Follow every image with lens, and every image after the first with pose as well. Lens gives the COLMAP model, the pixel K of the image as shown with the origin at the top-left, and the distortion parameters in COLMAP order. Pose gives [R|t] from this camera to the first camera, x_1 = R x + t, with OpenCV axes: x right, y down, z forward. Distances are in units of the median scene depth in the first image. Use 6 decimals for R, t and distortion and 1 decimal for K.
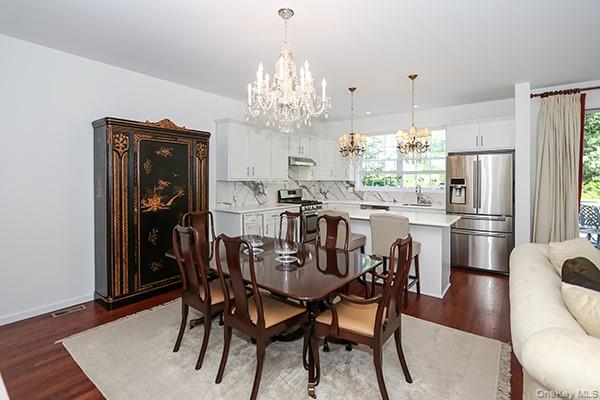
lens RADIAL K [[285.8, 0, 302.7], [0, 285.8, 186.8], [0, 0, 1]] dist [-0.000484, 0.000069]
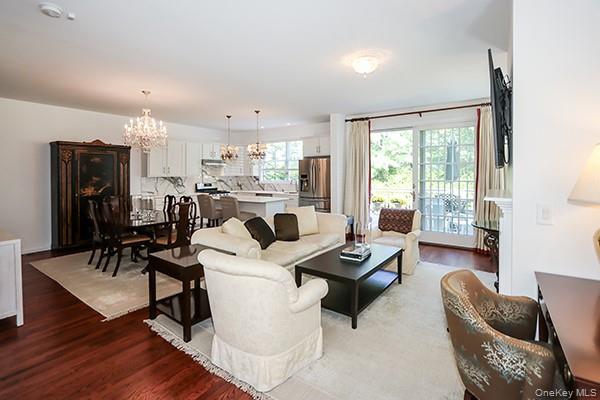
lens RADIAL K [[283.0, 0, 300.1], [0, 283.0, 176.7], [0, 0, 1]] dist [-0.001161, -0.000296]
pose [[0.999088, -0.008847, 0.041778, 0.529804], [0.009598, 0.999795, -0.017830, 0.013711], [-0.041612, 0.018215, 0.998968, -0.575362]]
